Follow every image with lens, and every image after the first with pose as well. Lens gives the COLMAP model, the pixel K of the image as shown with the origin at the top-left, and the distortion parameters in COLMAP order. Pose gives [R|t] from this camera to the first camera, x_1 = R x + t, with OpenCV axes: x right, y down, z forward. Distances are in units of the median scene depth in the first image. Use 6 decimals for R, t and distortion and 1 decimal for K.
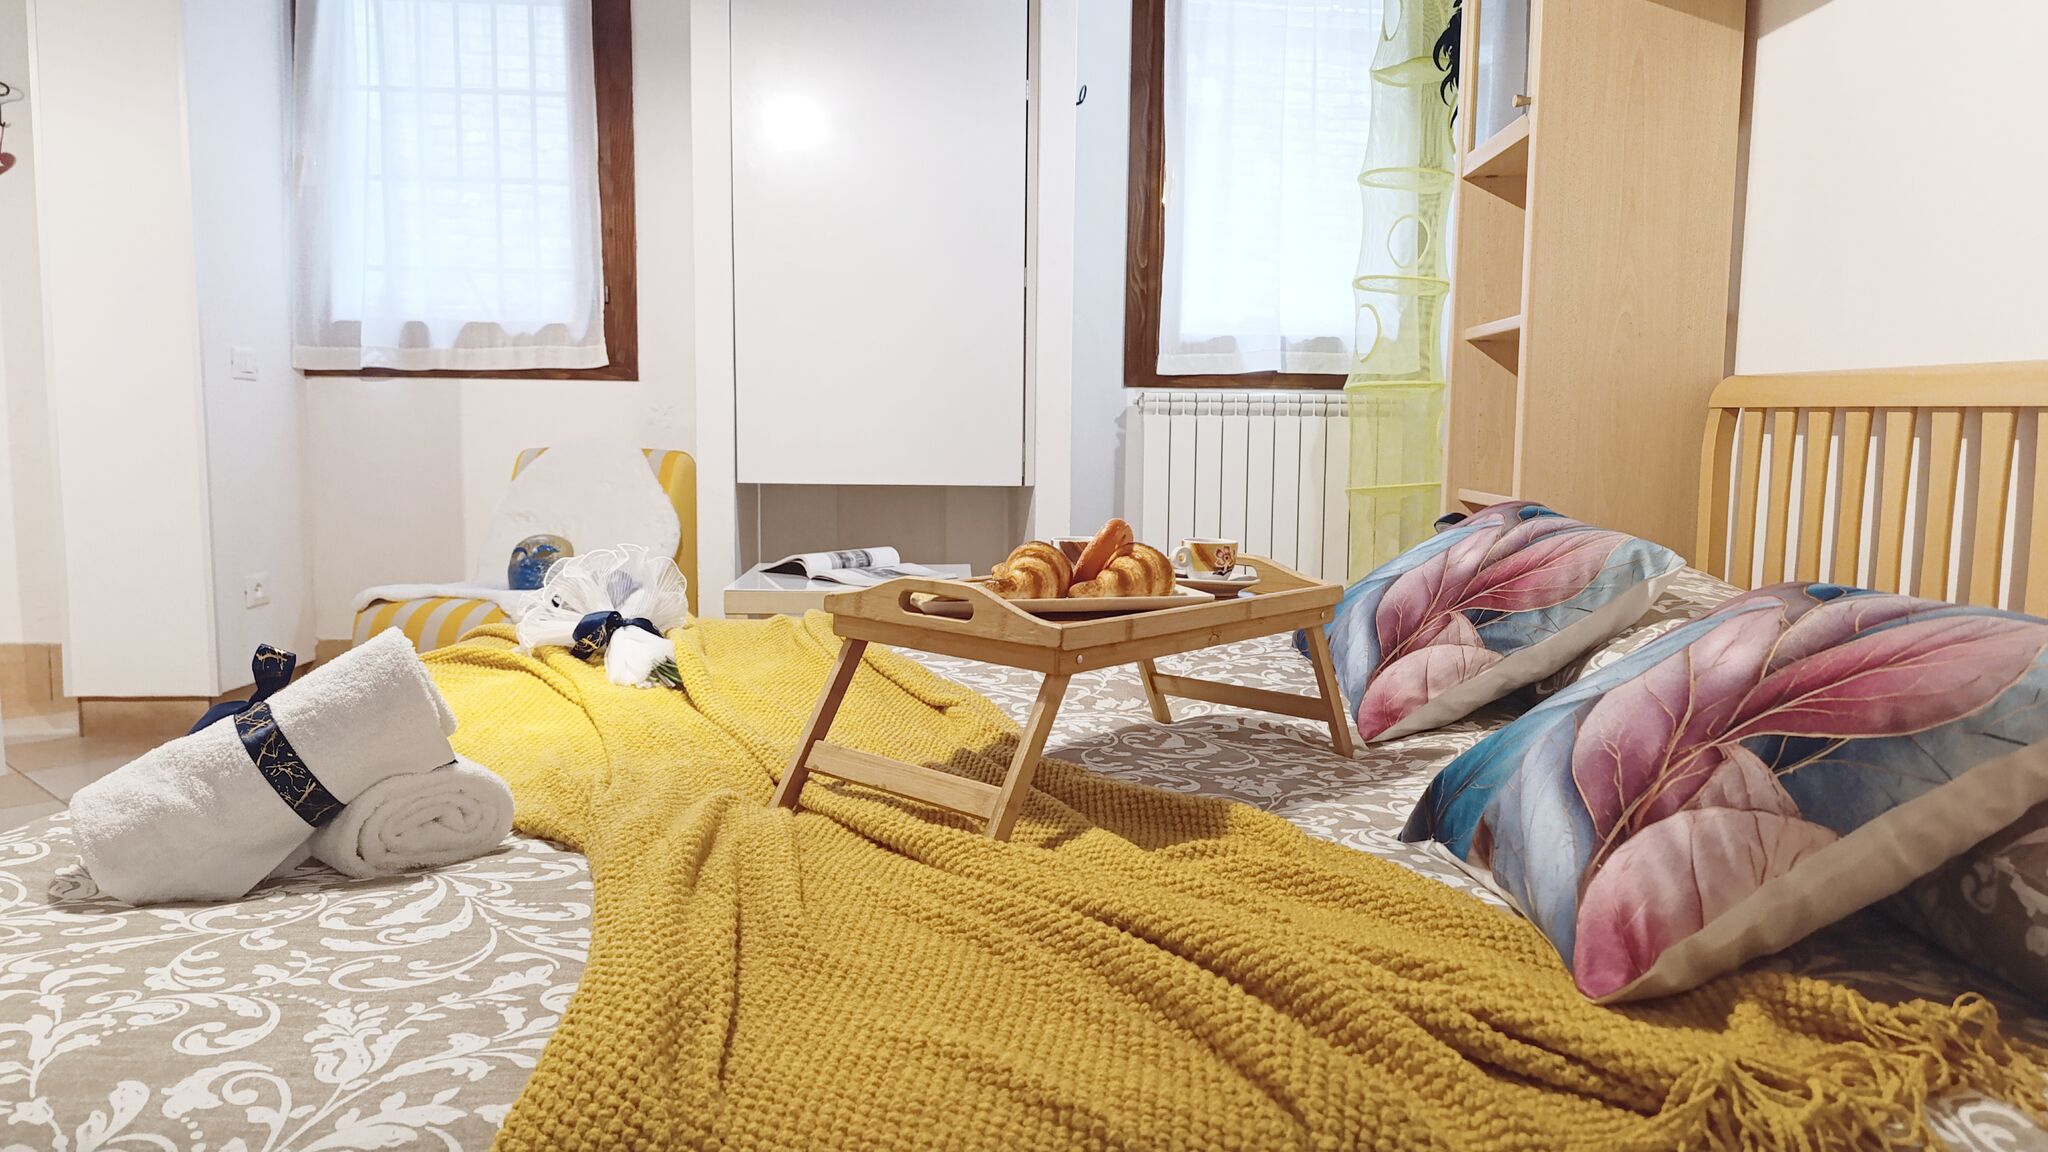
lens RADIAL K [[1410.8, 0, 1027.8], [0, 1410.8, 559.7], [0, 0, 1]] dist [0.052116, -0.055601]
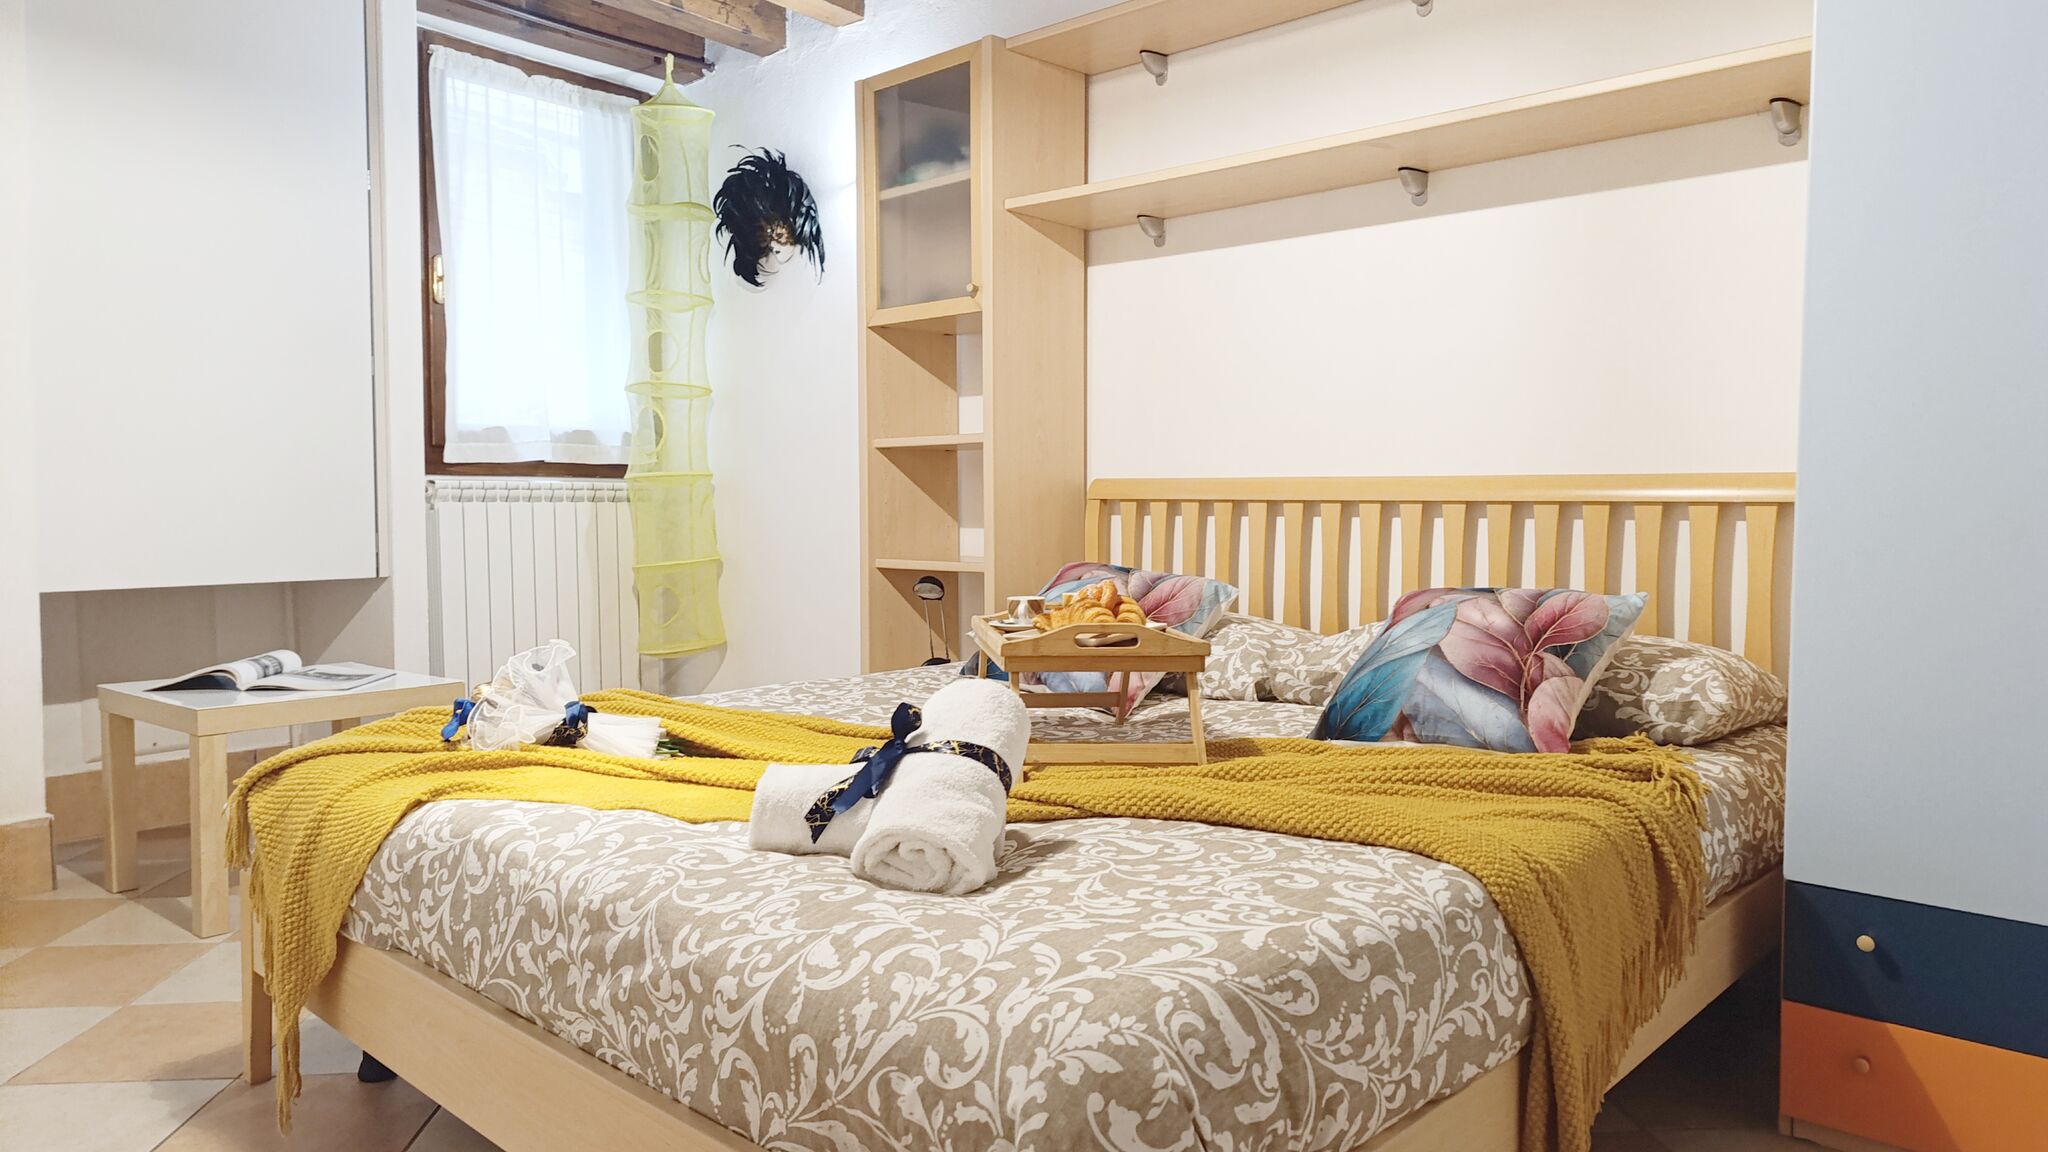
lens RADIAL K [[1410.8, 0, 1027.8], [0, 1410.8, 559.7], [0, 0, 1]] dist [0.052116, -0.055601]
pose [[0.679056, -0.044620, 0.732730, -0.475759], [0.082503, 0.996466, -0.015778, -0.014189], [-0.729436, 0.071166, 0.680337, 0.005677]]
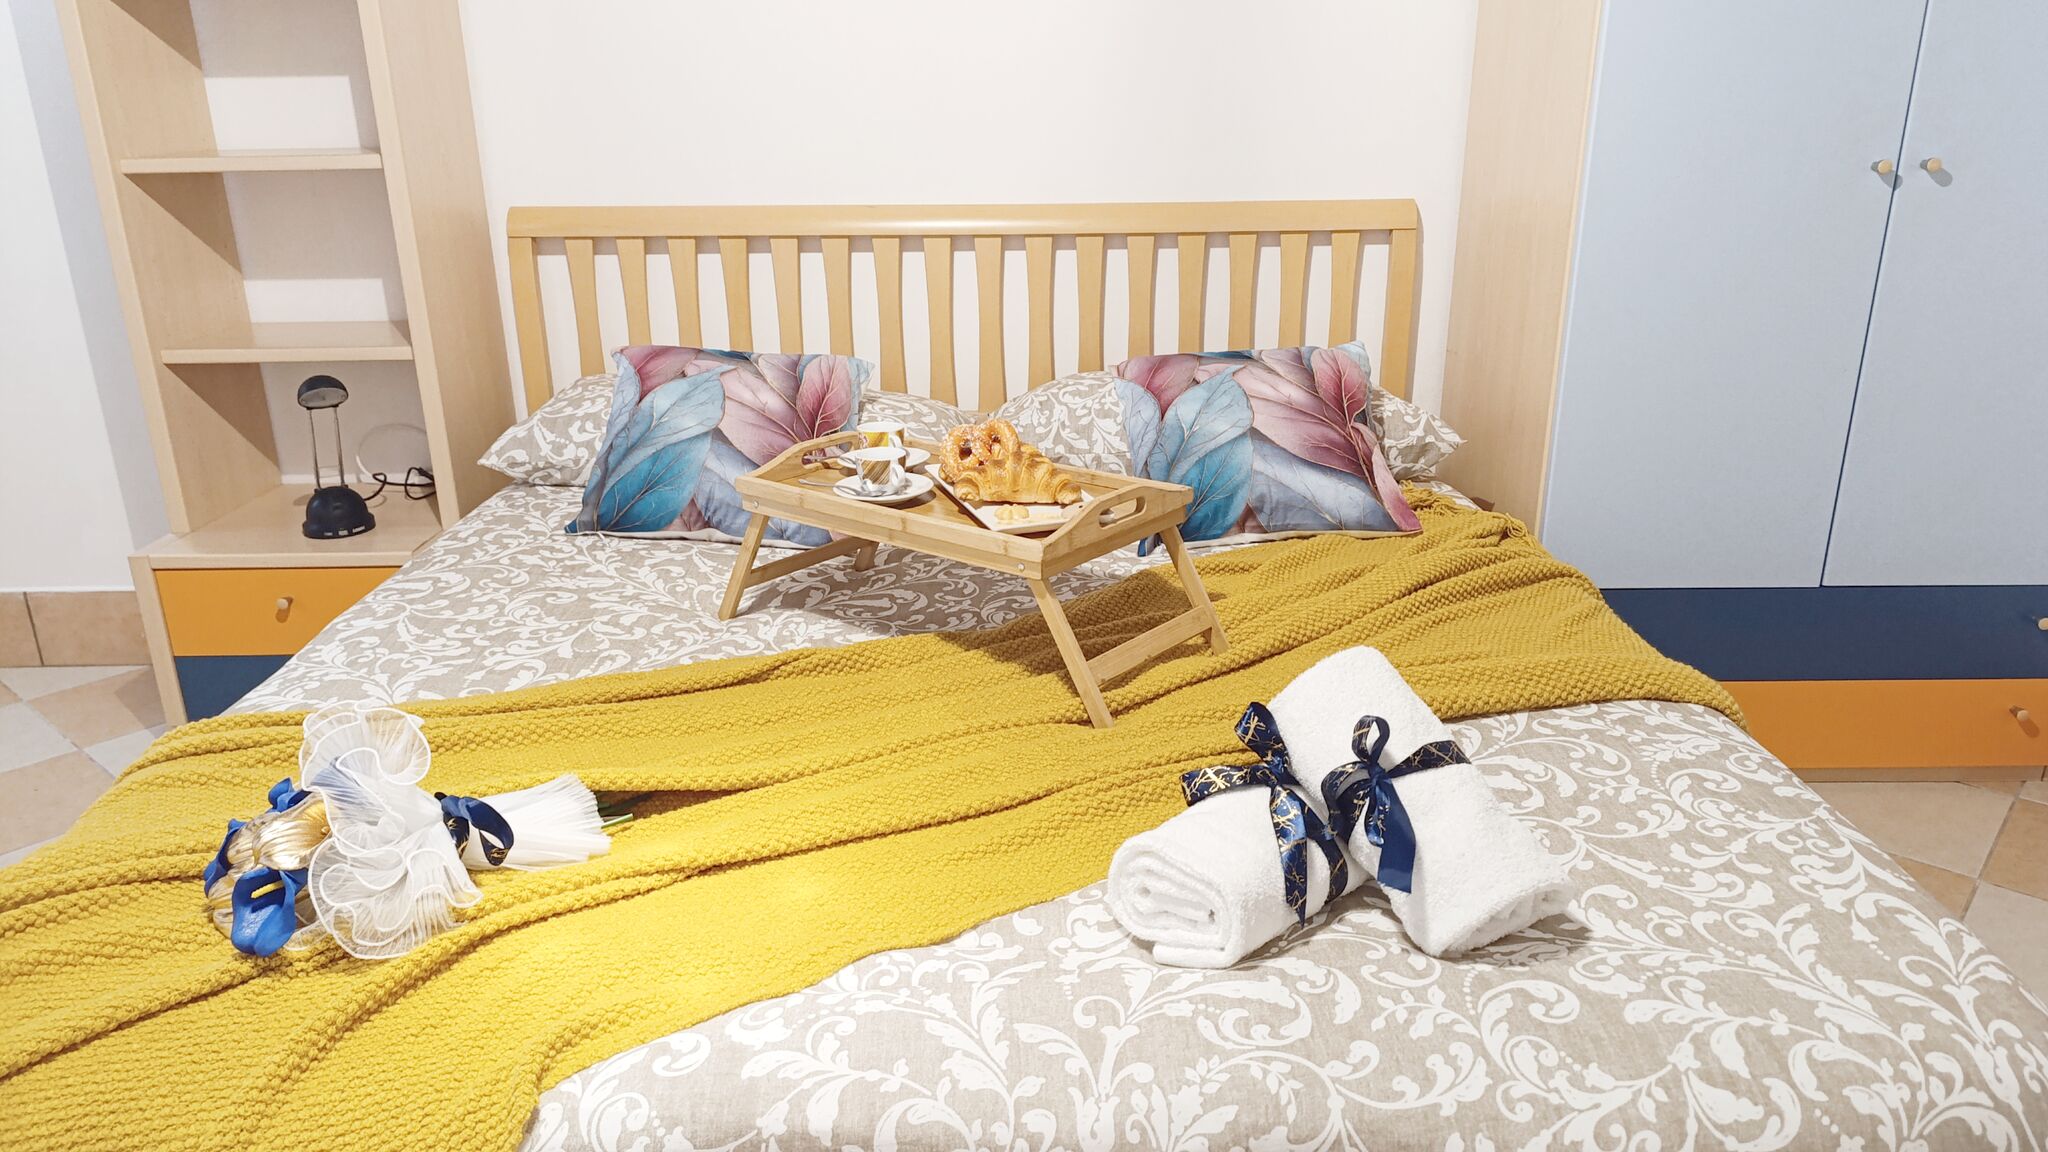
lens RADIAL K [[1410.8, 0, 1027.8], [0, 1410.8, 559.7], [0, 0, 1]] dist [0.052116, -0.055601]
pose [[-0.027202, -0.334122, 0.942137, -0.481412], [0.115282, 0.935149, 0.334973, -0.136859], [-0.992960, 0.117724, 0.013081, 0.411746]]
